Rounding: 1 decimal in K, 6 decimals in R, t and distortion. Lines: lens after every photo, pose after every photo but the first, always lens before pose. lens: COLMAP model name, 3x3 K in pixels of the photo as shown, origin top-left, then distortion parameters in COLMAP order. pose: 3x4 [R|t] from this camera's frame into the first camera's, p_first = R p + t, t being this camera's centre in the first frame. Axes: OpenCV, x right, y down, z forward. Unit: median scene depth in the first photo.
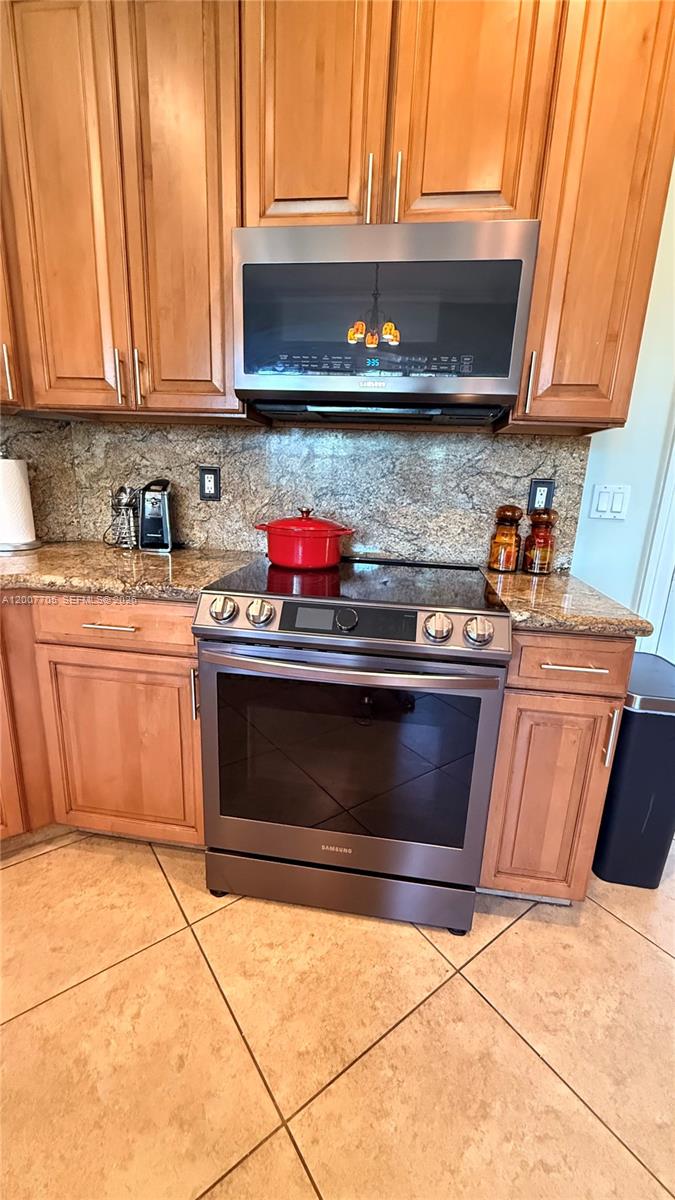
lens RADIAL K [[485.1, 0, 337.5], [0, 485.1, 600.0], [0, 0, 1]] dist [-0.000380, 0.000107]
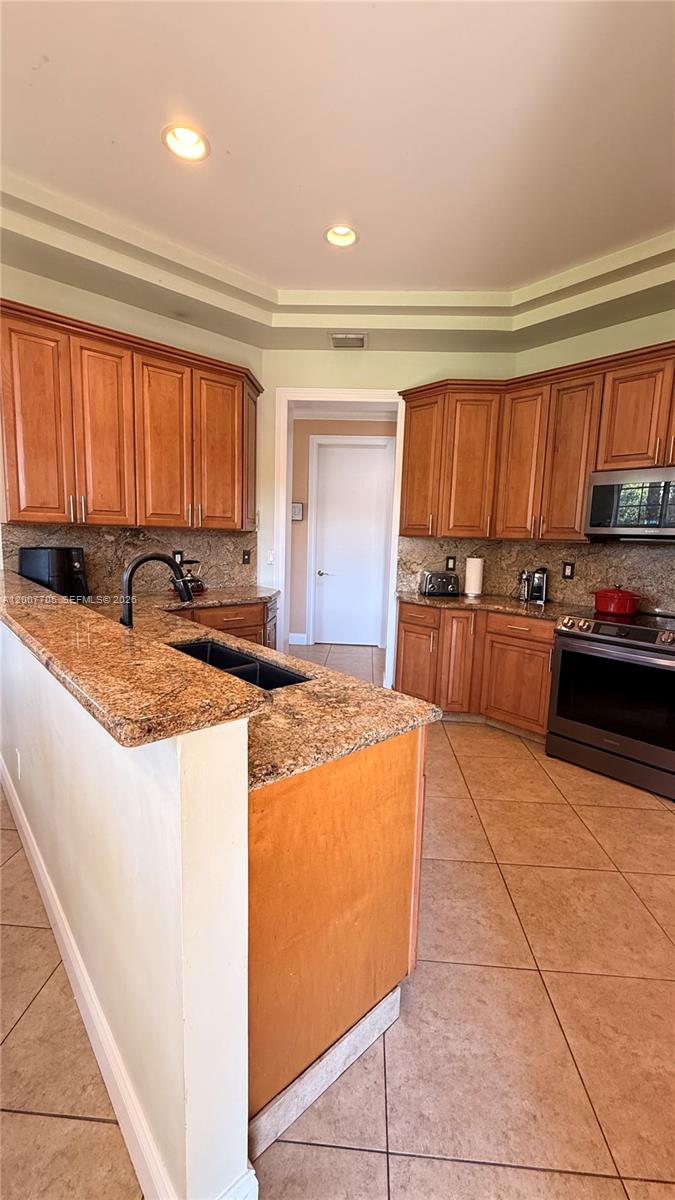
lens RADIAL K [[485.1, 0, 337.5], [0, 485.1, 600.0], [0, 0, 1]] dist [-0.000380, 0.000107]
pose [[0.768454, 0.068877, -0.636188, 0.302467], [-0.159254, 0.983495, -0.085884, 0.214883], [0.619772, 0.167313, 0.766739, -1.169013]]
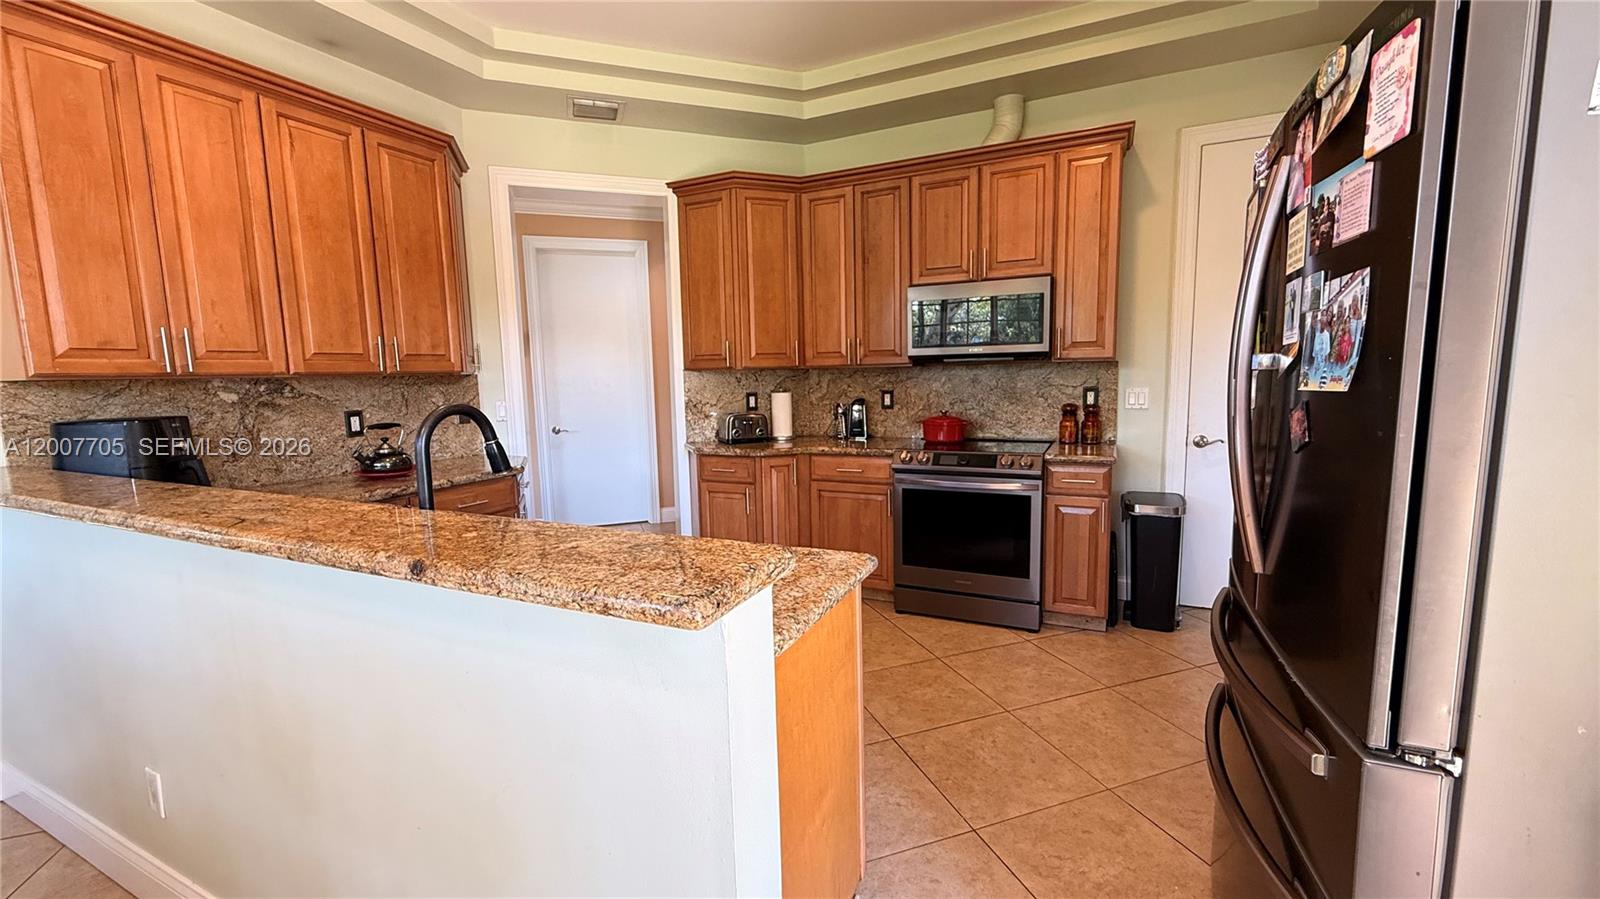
lens RADIAL K [[646.7, 0, 800.0], [0, 646.7, 449.5], [0, 0, 1]] dist [-0.000380, 0.000107]
pose [[0.956473, -0.027889, -0.290484, 0.109955], [-0.011653, 0.990979, -0.133511, 0.267330], [0.291586, 0.131085, 0.947520, -1.347295]]
